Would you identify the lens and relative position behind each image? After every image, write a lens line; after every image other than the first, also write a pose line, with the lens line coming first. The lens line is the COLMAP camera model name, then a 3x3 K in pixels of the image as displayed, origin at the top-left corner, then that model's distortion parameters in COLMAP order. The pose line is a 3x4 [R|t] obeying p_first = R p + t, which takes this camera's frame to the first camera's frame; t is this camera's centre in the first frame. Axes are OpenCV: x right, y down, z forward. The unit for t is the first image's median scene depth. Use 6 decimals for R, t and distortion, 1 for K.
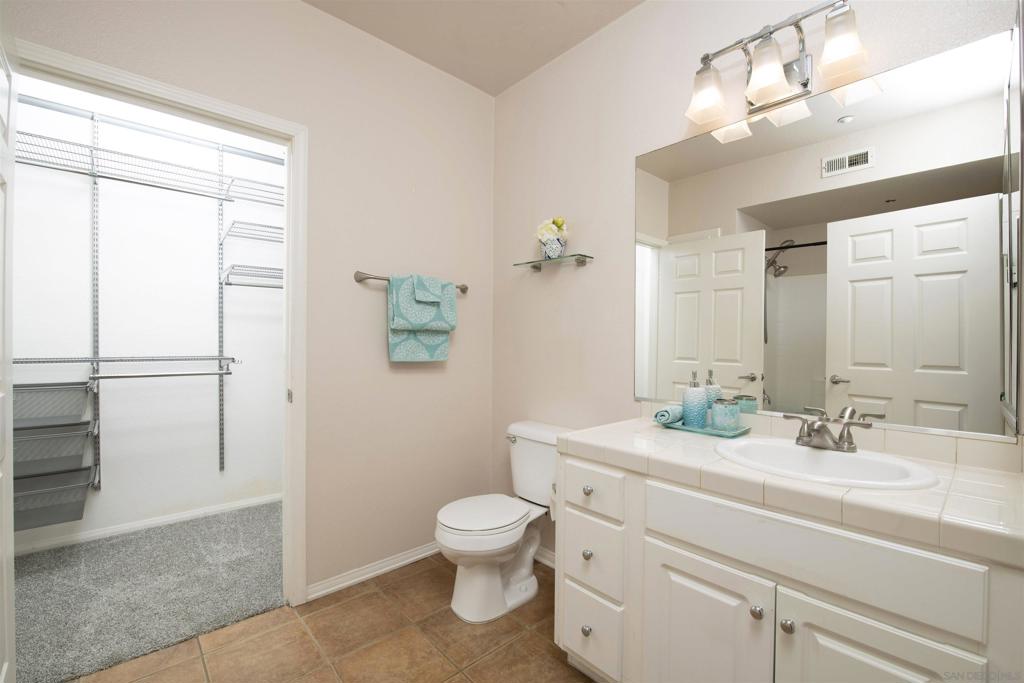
lens RADIAL K [[440.9, 0, 512.0], [0, 440.9, 341.5], [0, 0, 1]] dist [-0.011521, -0.000093]
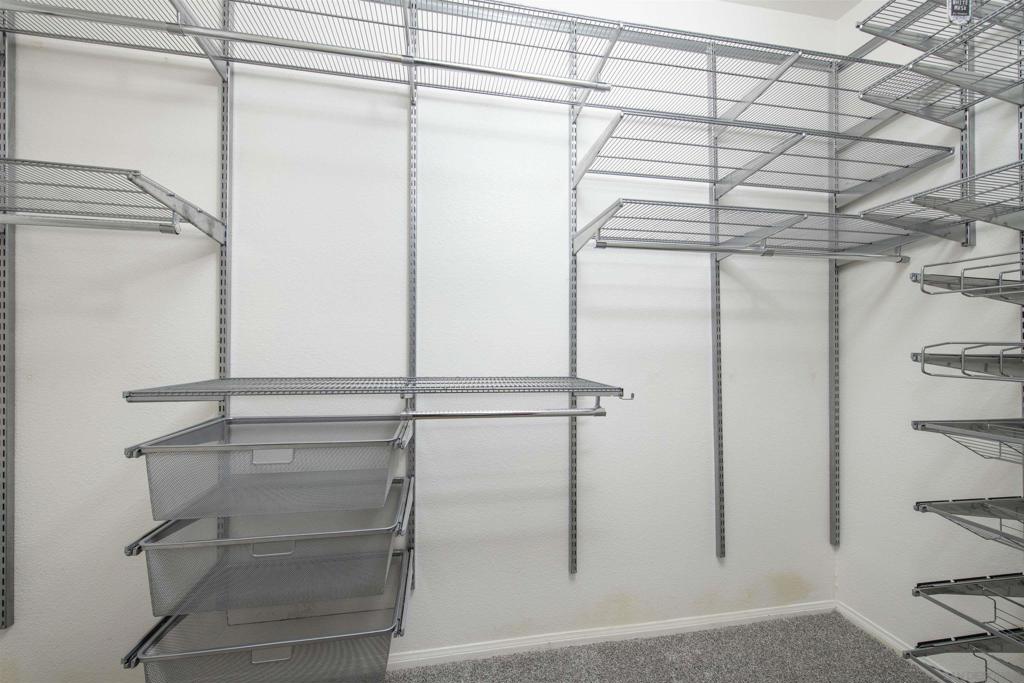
lens RADIAL K [[418.3, 0, 512.0], [0, 418.3, 341.5], [0, 0, 1]] dist [-0.002537, -0.000142]
pose [[0.860168, 0.000086, -0.510011, -0.456943], [-0.007738, 0.999887, -0.012881, -0.007159], [0.509953, 0.015026, 0.860071, 0.484326]]
